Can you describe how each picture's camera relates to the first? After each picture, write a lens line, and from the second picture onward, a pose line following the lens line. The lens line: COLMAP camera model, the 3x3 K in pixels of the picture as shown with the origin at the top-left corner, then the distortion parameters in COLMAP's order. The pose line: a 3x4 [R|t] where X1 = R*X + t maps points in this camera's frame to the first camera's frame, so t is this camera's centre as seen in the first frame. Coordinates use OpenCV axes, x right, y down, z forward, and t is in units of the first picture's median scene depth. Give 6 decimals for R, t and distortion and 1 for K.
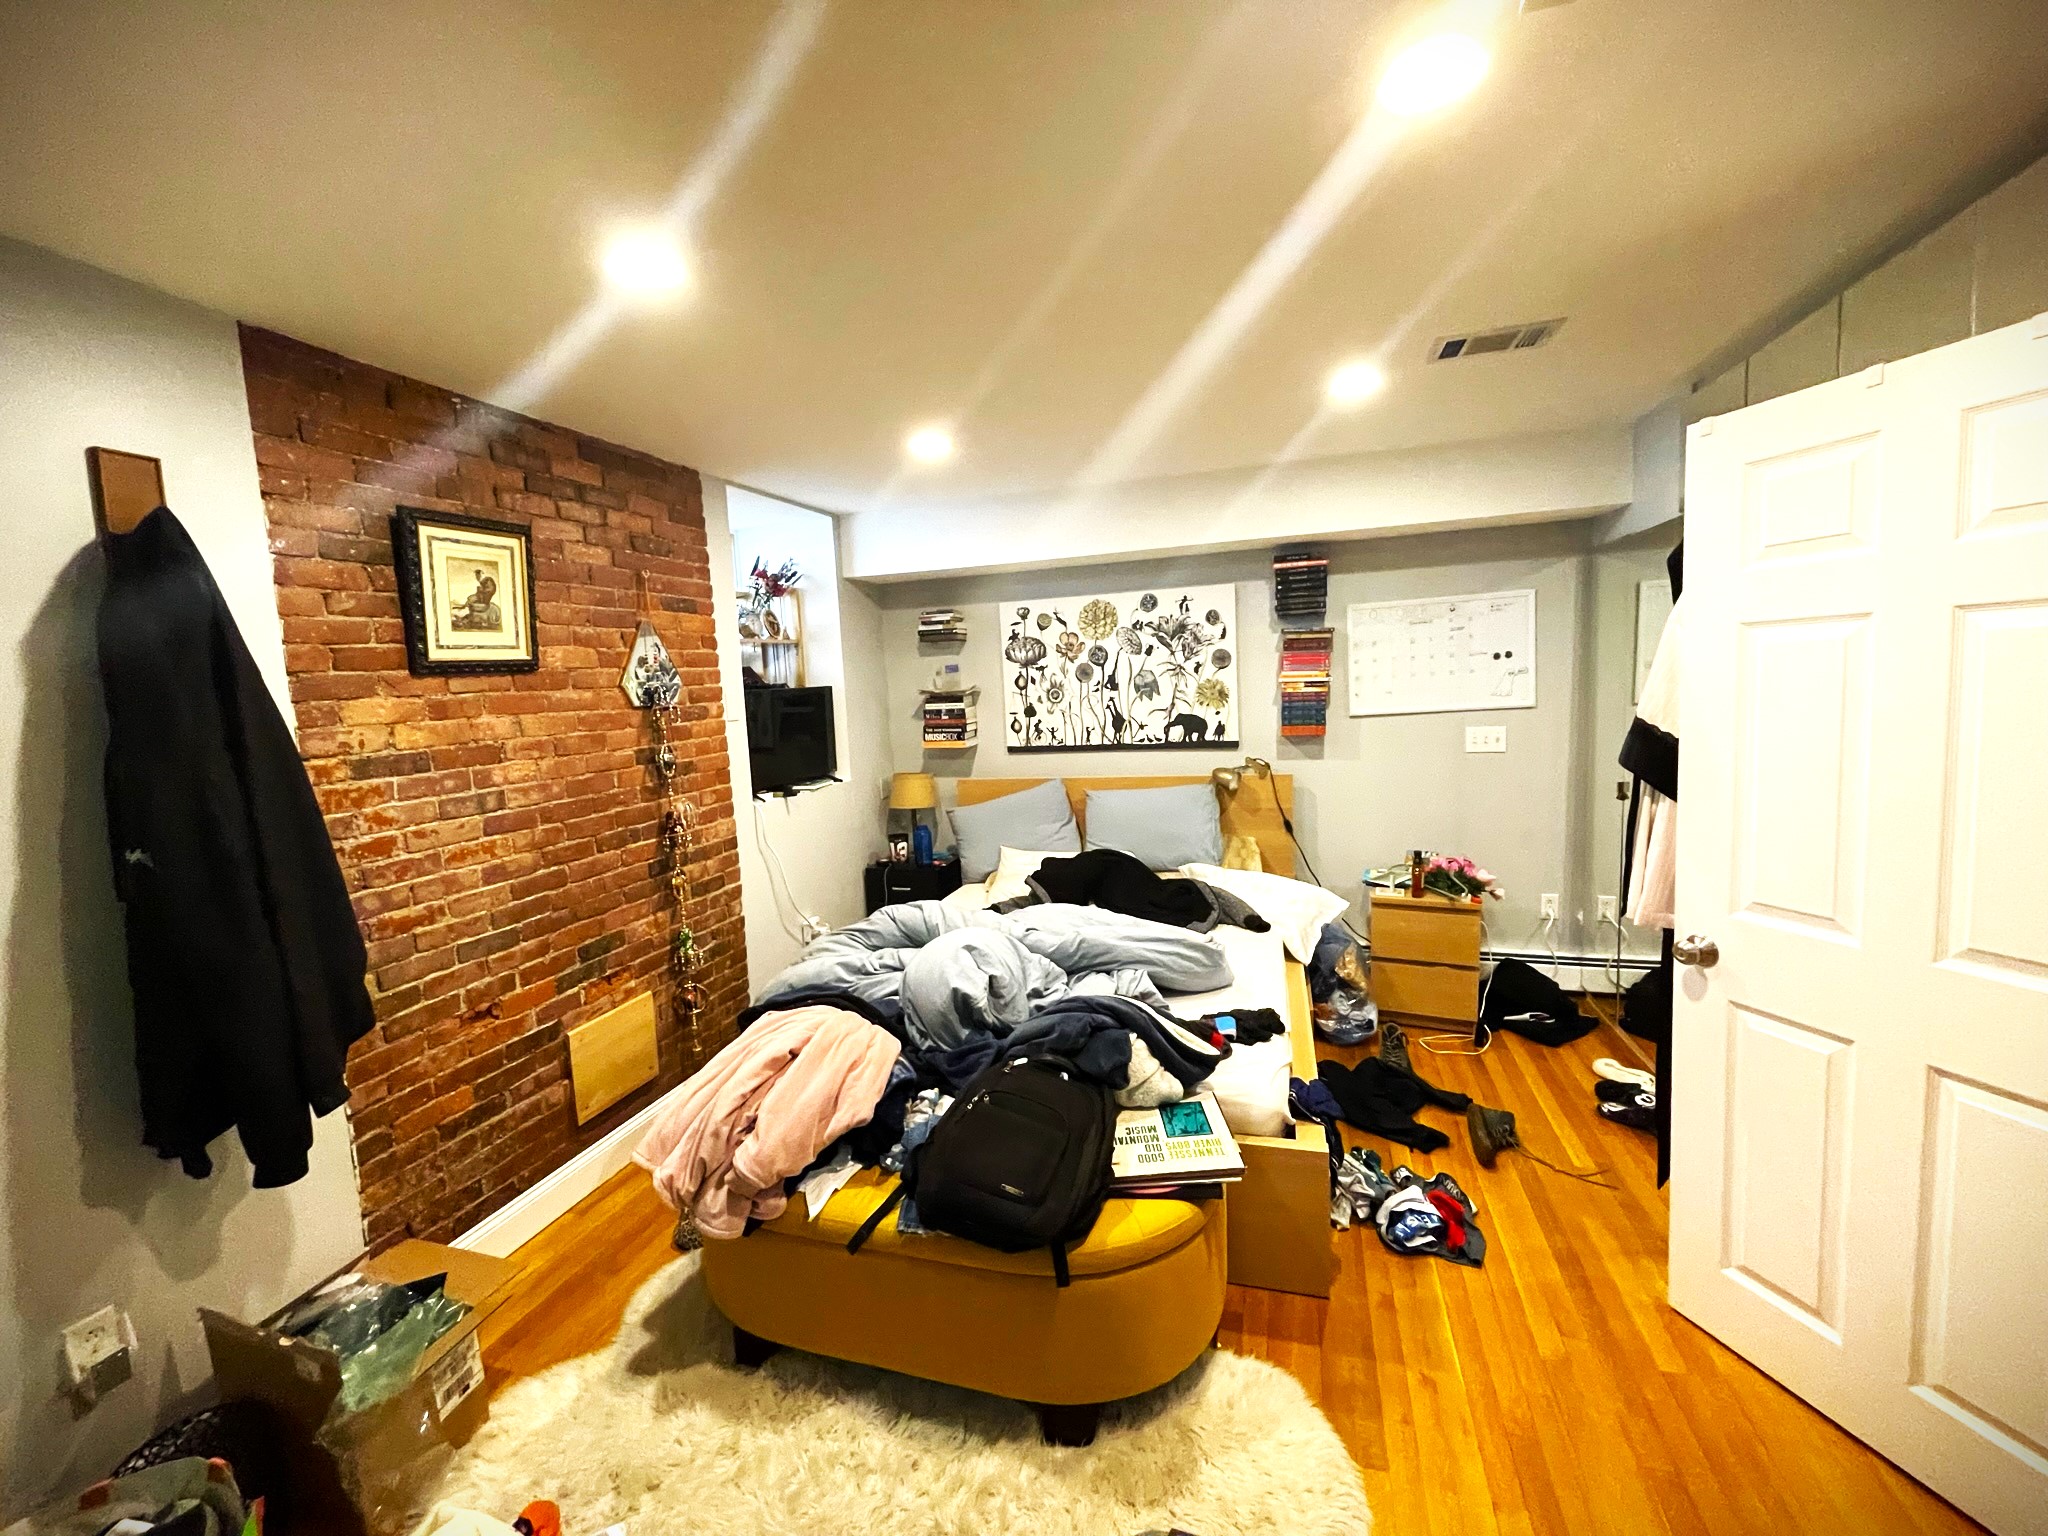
lens RADIAL K [[822.4, 0, 1022.9], [0, 822.4, 757.3], [0, 0, 1]] dist [0.004453, -0.002169]
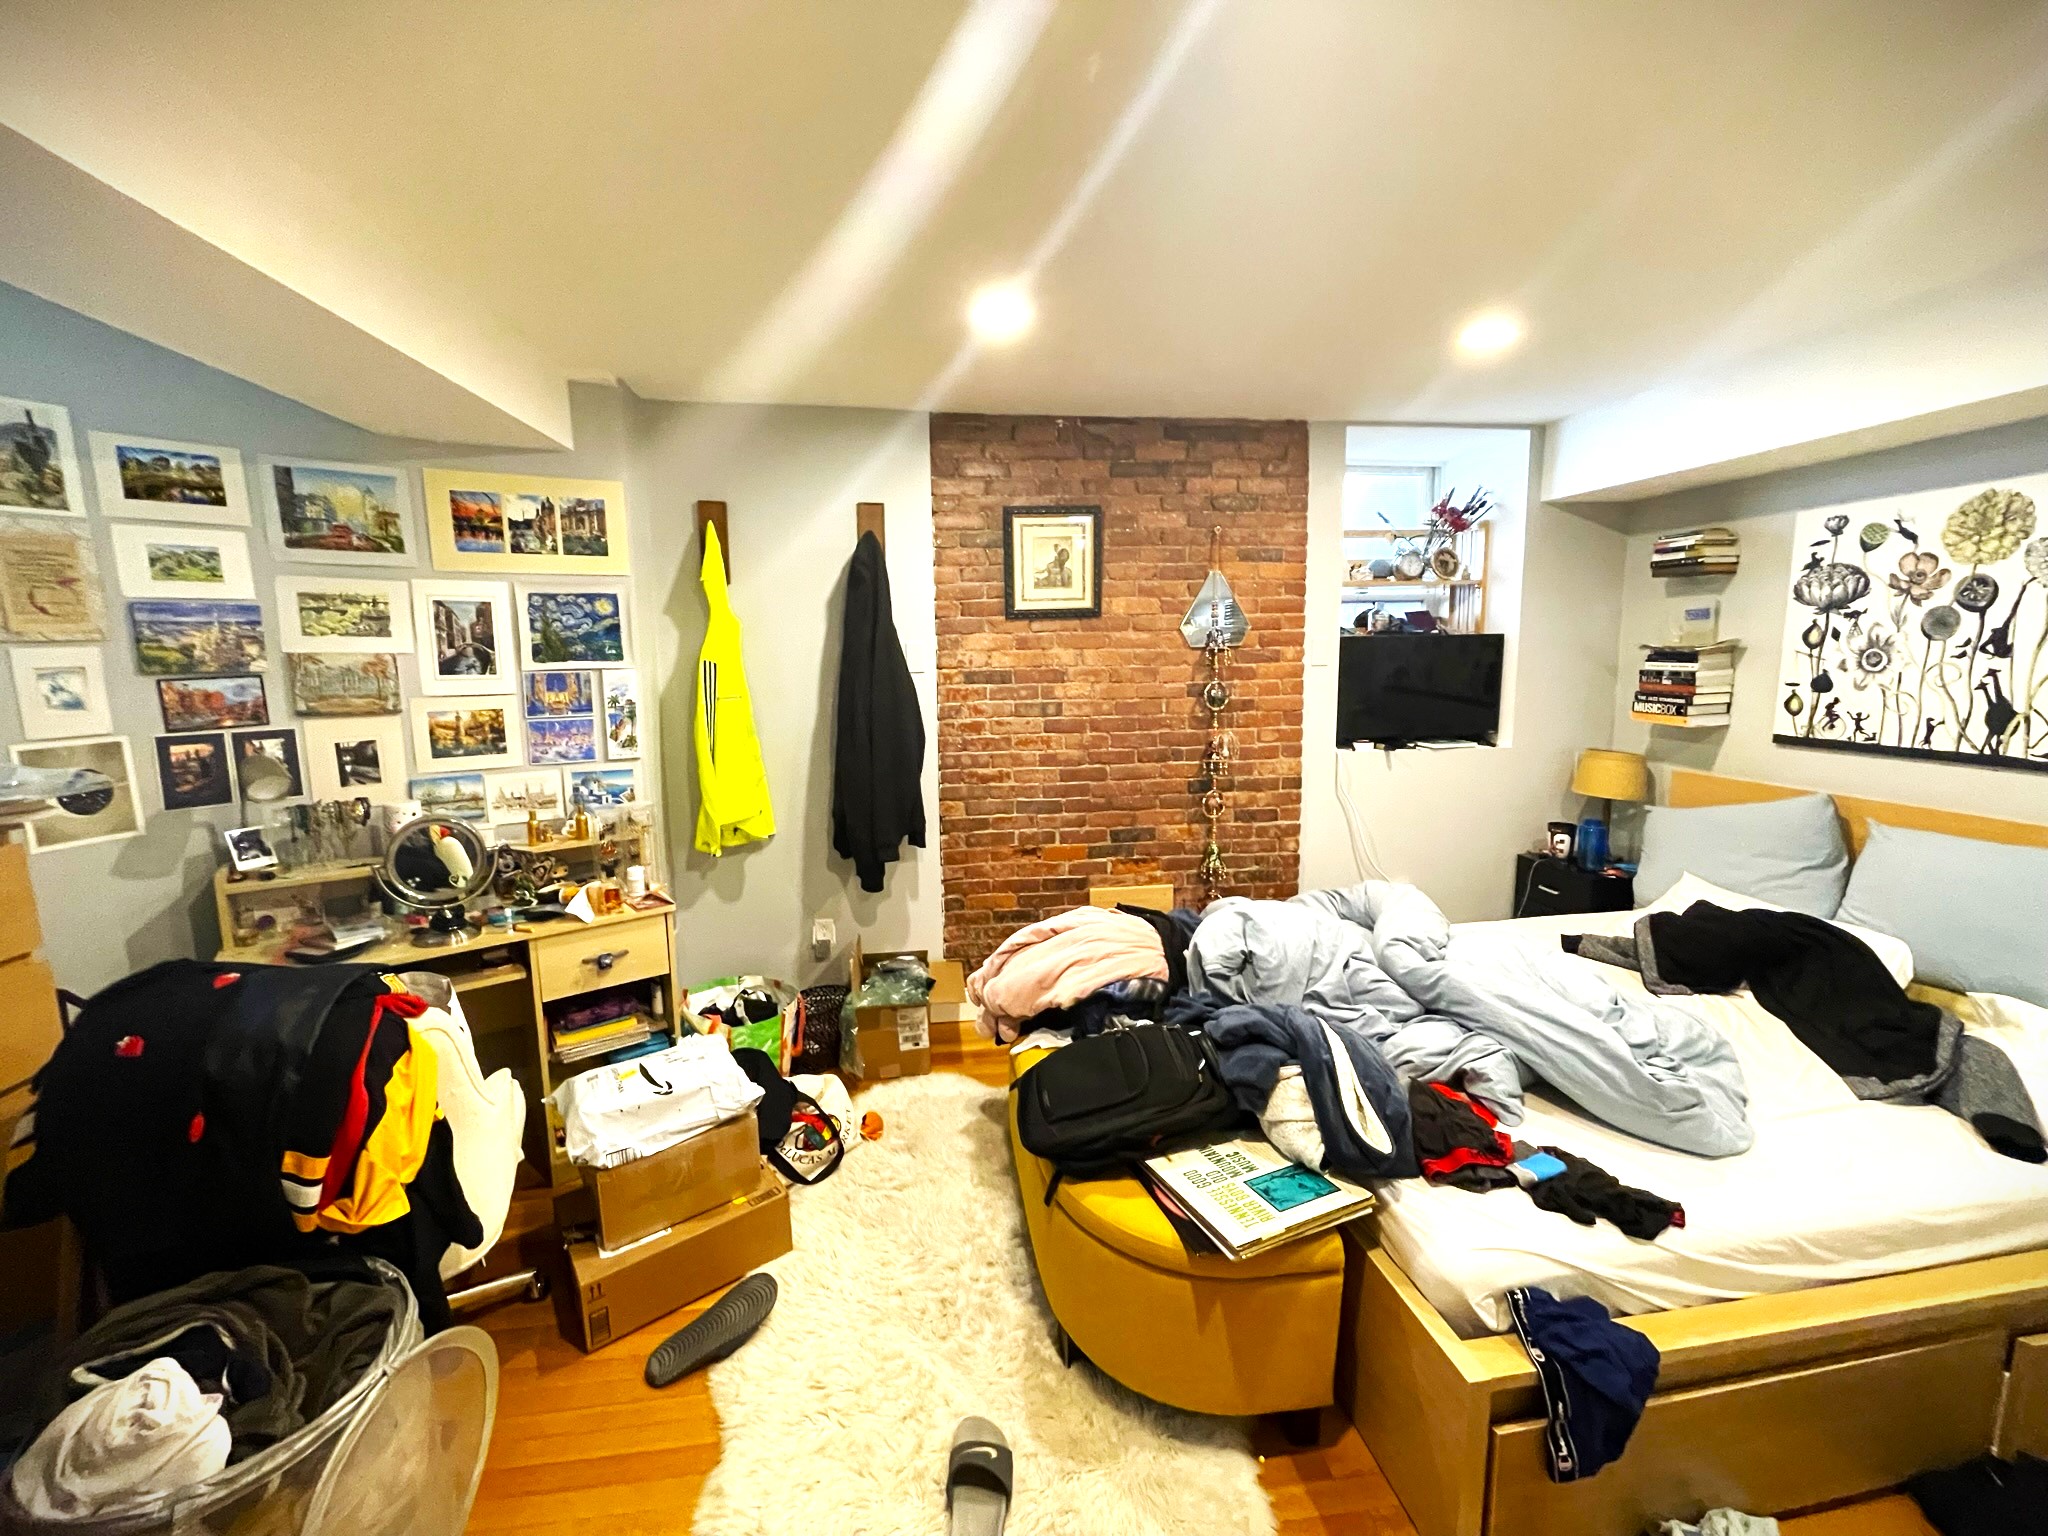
lens RADIAL K [[822.4, 0, 1023.0], [0, 822.4, 762.5], [0, 0, 1]] dist [0.004453, -0.002169]
pose [[0.431263, 0.166804, -0.886673, 0.486250], [-0.096052, 0.985664, 0.138709, -0.038208], [0.897099, 0.025347, 0.441103, 0.264287]]
